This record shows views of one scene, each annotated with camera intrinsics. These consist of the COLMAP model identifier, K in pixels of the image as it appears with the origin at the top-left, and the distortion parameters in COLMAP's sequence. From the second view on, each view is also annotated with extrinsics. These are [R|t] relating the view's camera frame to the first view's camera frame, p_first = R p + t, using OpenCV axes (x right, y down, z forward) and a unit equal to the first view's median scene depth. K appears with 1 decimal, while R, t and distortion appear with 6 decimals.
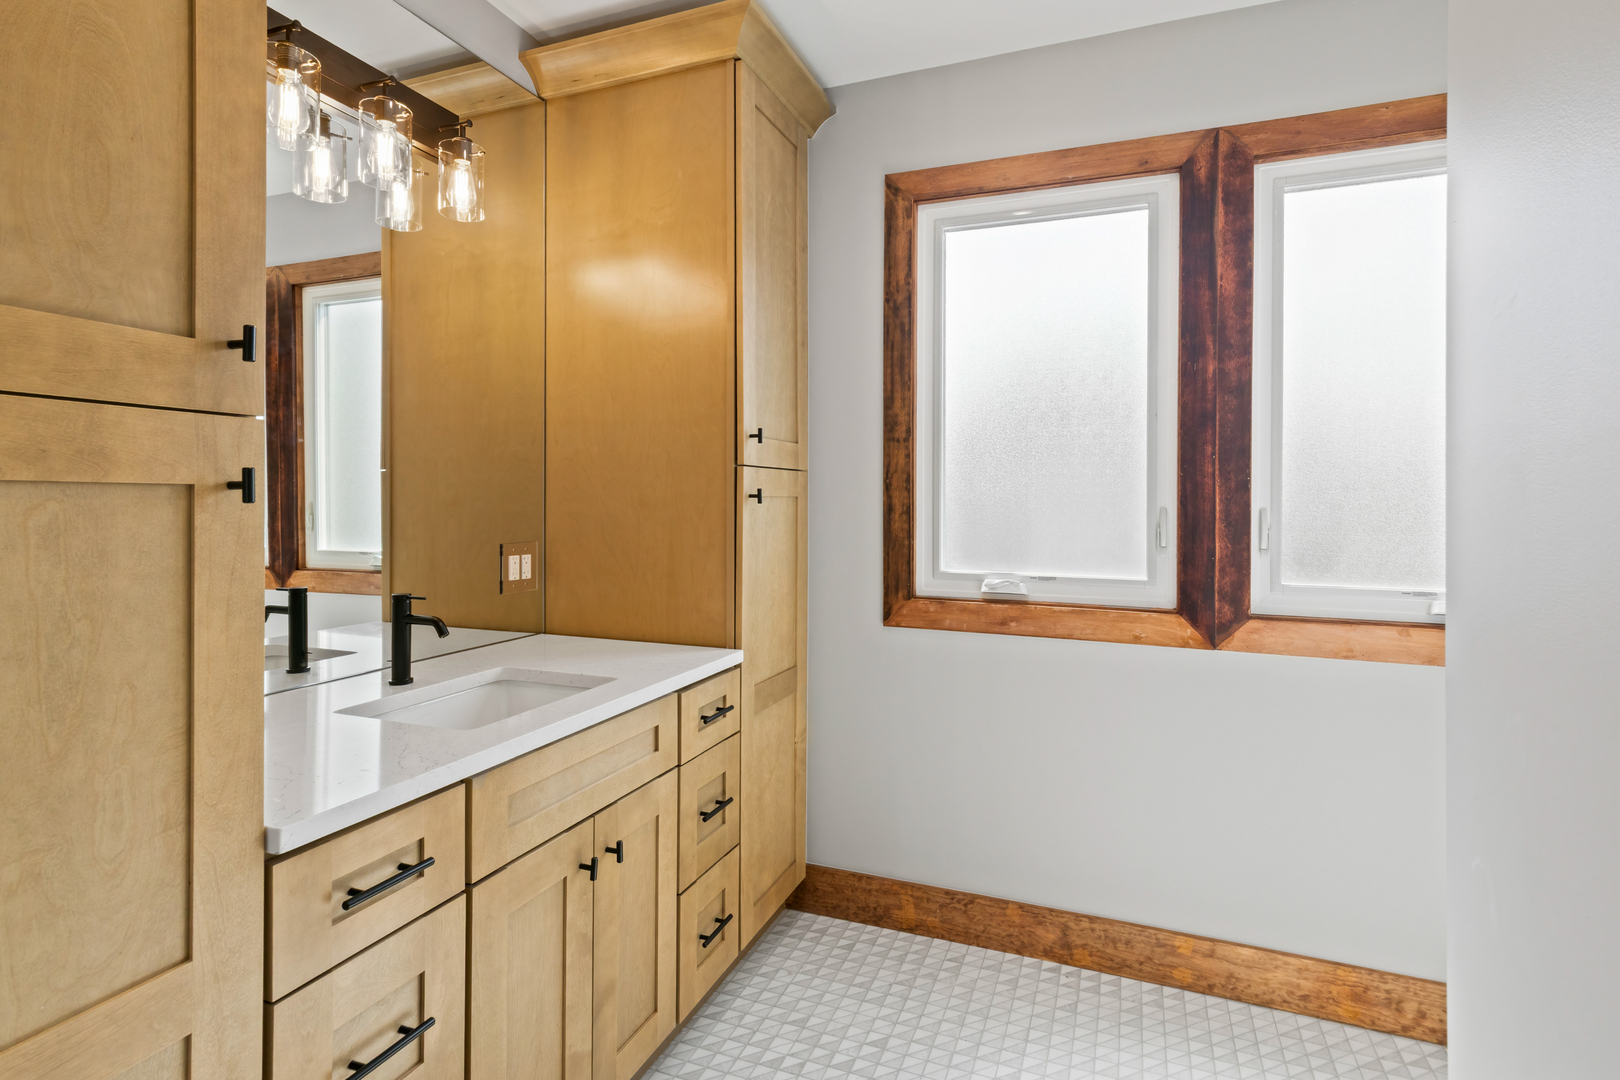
lens RADIAL K [[806.5, 0, 814.2], [0, 806.5, 498.7], [0, 0, 1]] dist [0.002049, 0.000090]
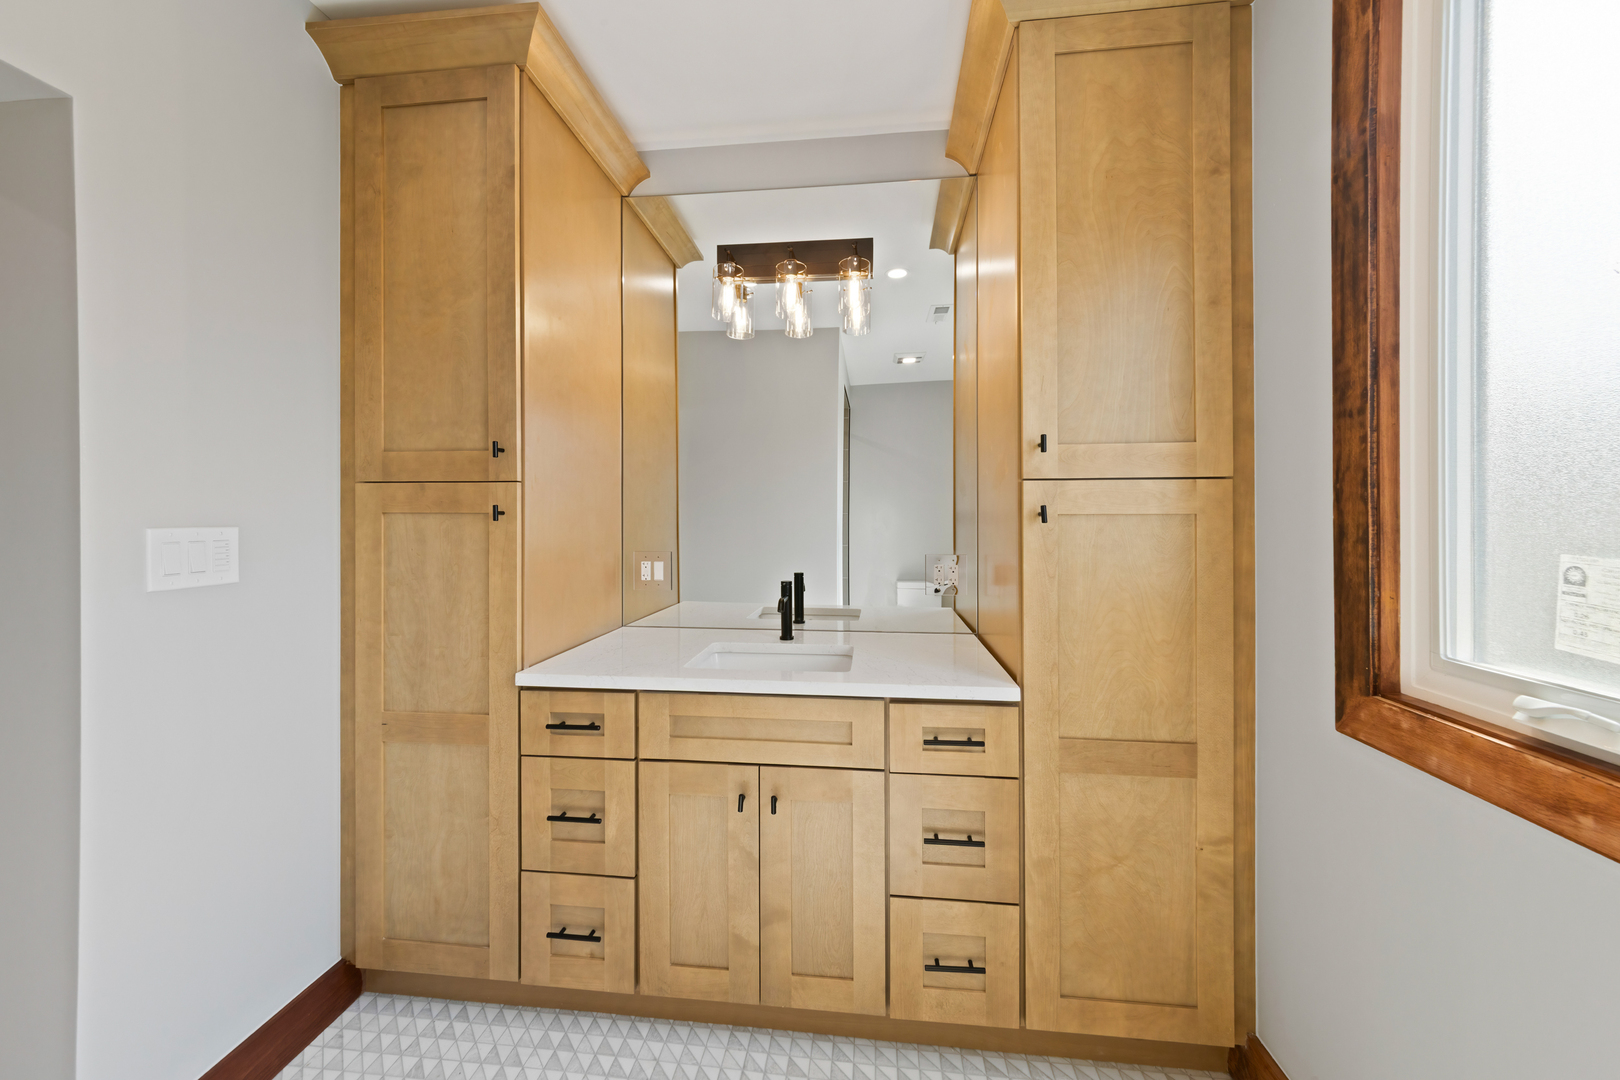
lens RADIAL K [[601.0, 0, 810.6], [0, 601.0, 521.2], [0, 0, 1]] dist [-0.000424, -0.000068]
pose [[0.260905, -0.000359, -0.965365, 0.477701], [0.002744, 0.999996, 0.000370, 0.003301], [0.965361, -0.002746, 0.260904, 0.592985]]
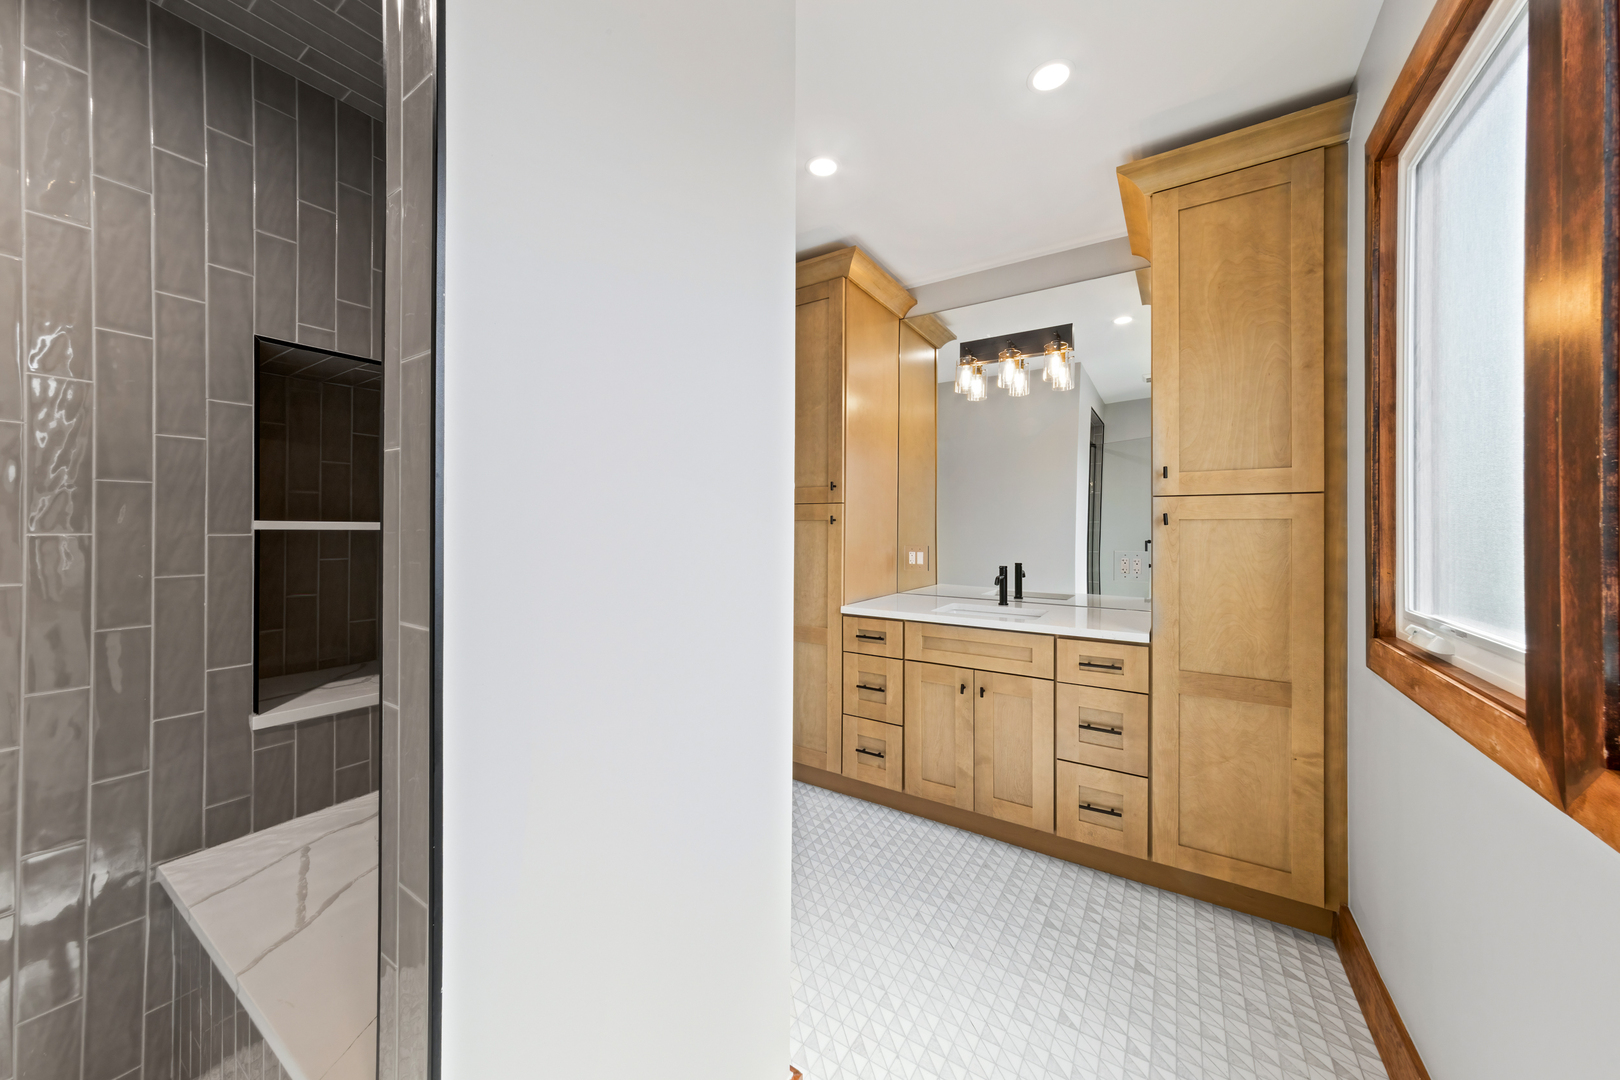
lens RADIAL K [[565.0, 0, 815.9], [0, 565.0, 531.3], [0, 0, 1]] dist [0.009170, -0.000033]
pose [[-0.187868, -0.001052, -0.982194, 0.924783], [-0.003994, 0.999992, -0.000307, 0.018386], [0.982186, 0.003866, -0.187871, 0.618933]]
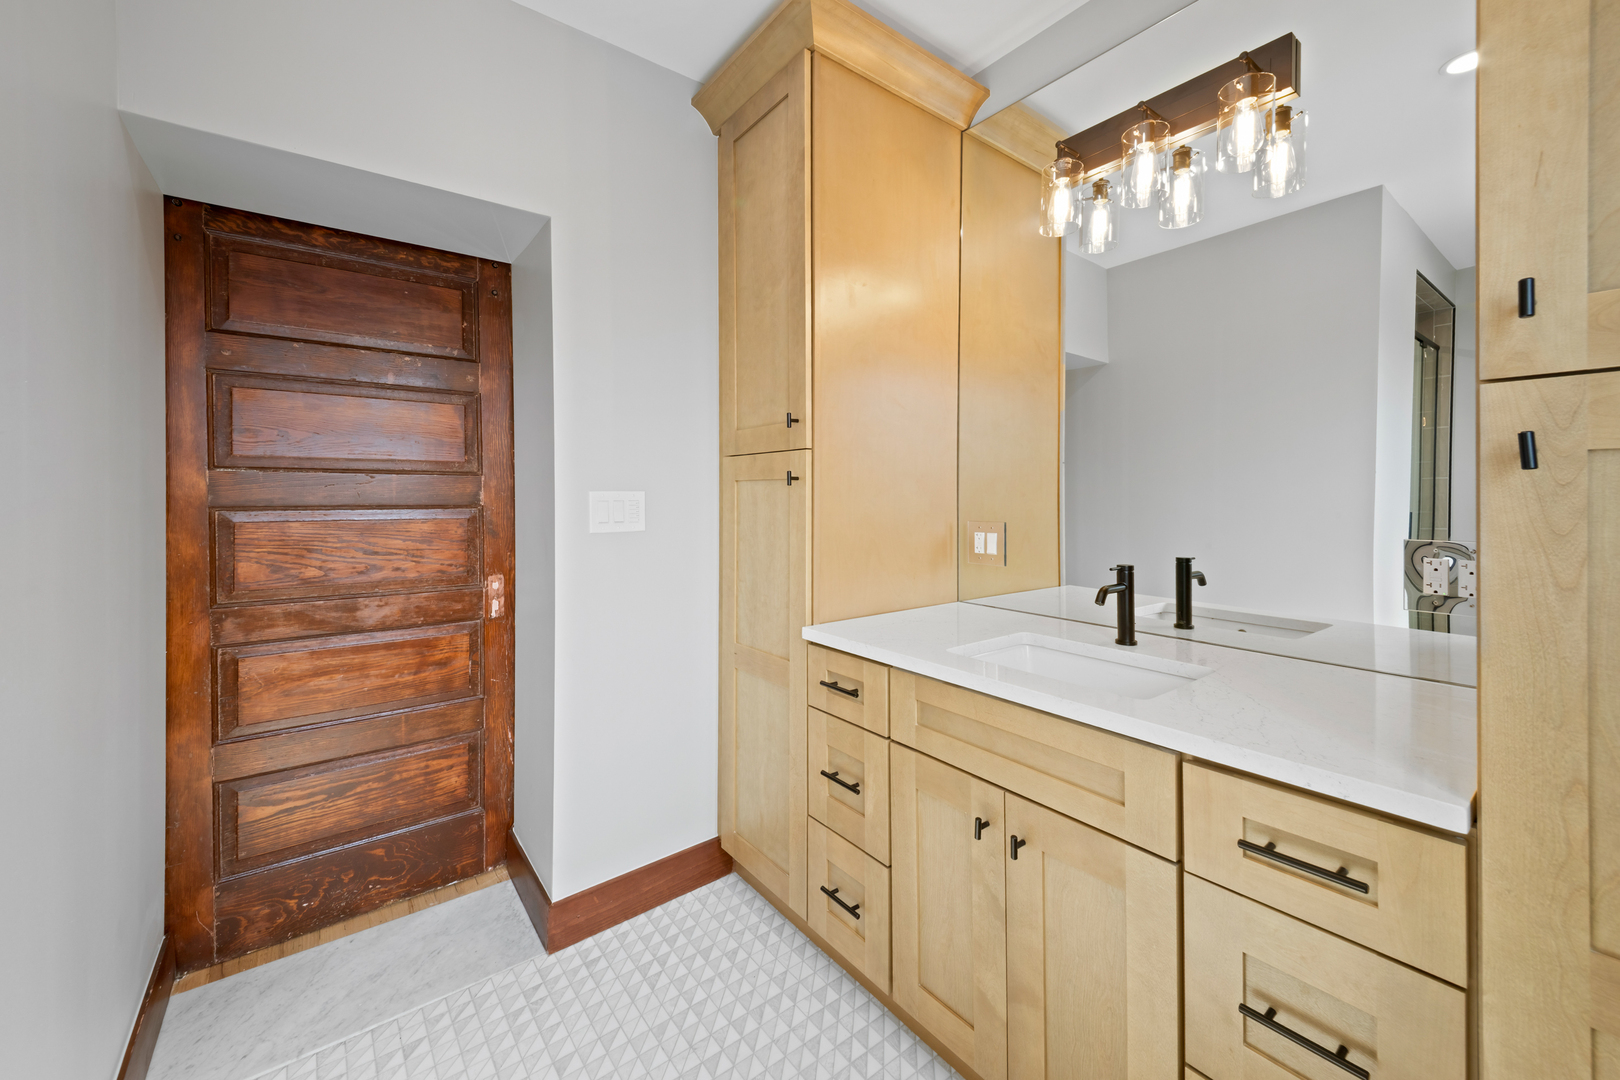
lens RADIAL K [[628.1, 0, 812.2], [0, 628.1, 501.5], [0, 0, 1]] dist [0.054375, -0.025289]
pose [[-0.509014, 0.004763, -0.860745, 0.382823], [0.001065, 0.999987, 0.004904, 0.018754], [0.860757, 0.001580, -0.509013, 0.855948]]
